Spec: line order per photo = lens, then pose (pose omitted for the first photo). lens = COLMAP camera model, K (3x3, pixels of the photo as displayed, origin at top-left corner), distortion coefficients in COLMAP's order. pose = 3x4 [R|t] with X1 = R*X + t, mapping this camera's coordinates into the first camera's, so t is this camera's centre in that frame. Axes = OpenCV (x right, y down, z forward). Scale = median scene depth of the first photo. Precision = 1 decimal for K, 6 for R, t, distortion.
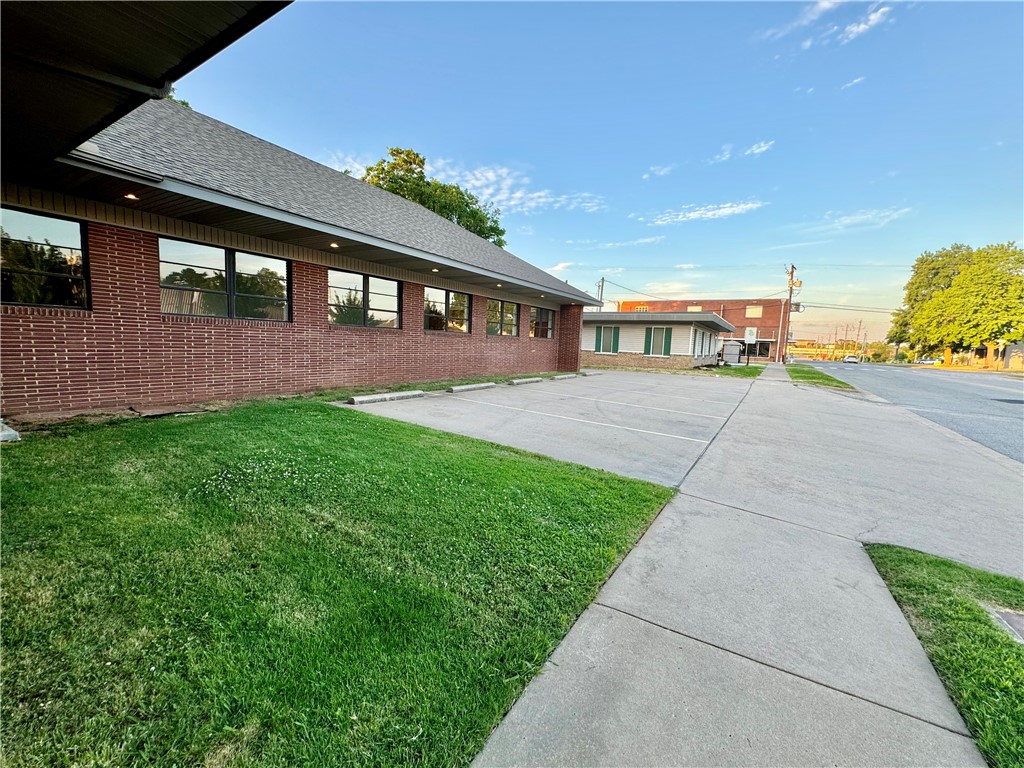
lens RADIAL K [[410.3, 0, 513.9], [0, 410.3, 383.3], [0, 0, 1]] dist [-0.002116, 0.000289]
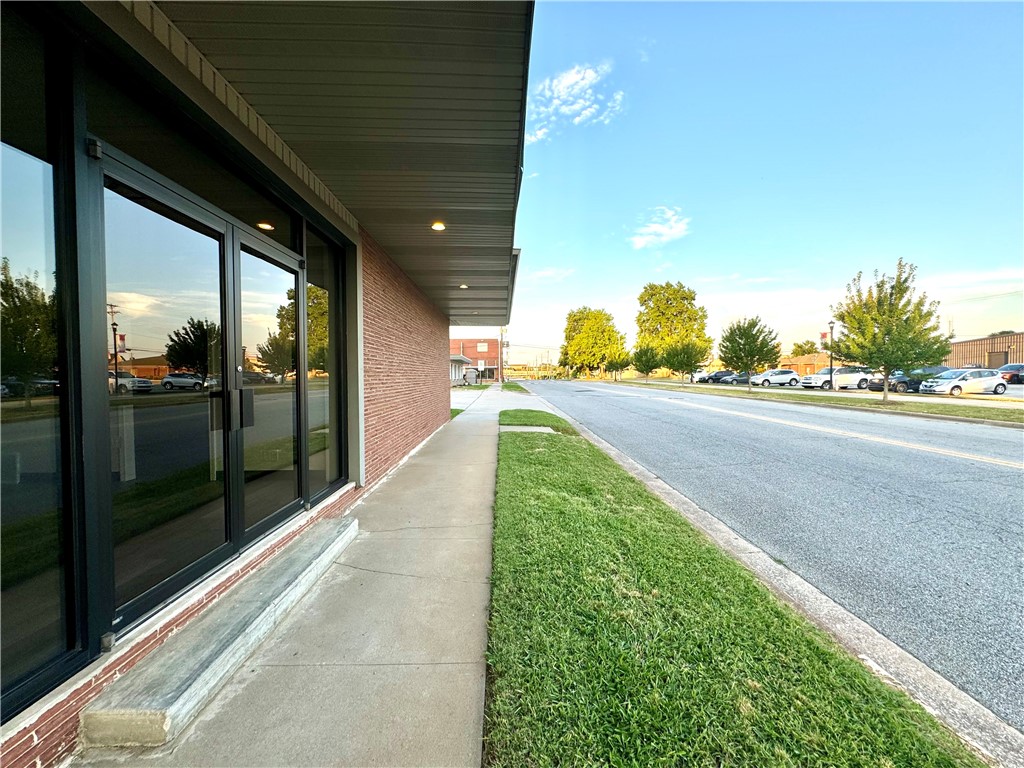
lens RADIAL K [[410.3, 0, 516.0], [0, 410.3, 385.2], [0, 0, 1]] dist [-0.002116, 0.000289]
pose [[0.825256, -0.058108, 0.561761, -0.114416], [0.095901, 0.994665, -0.037997, 0.018776], [-0.556557, 0.085231, 0.826426, -0.209951]]
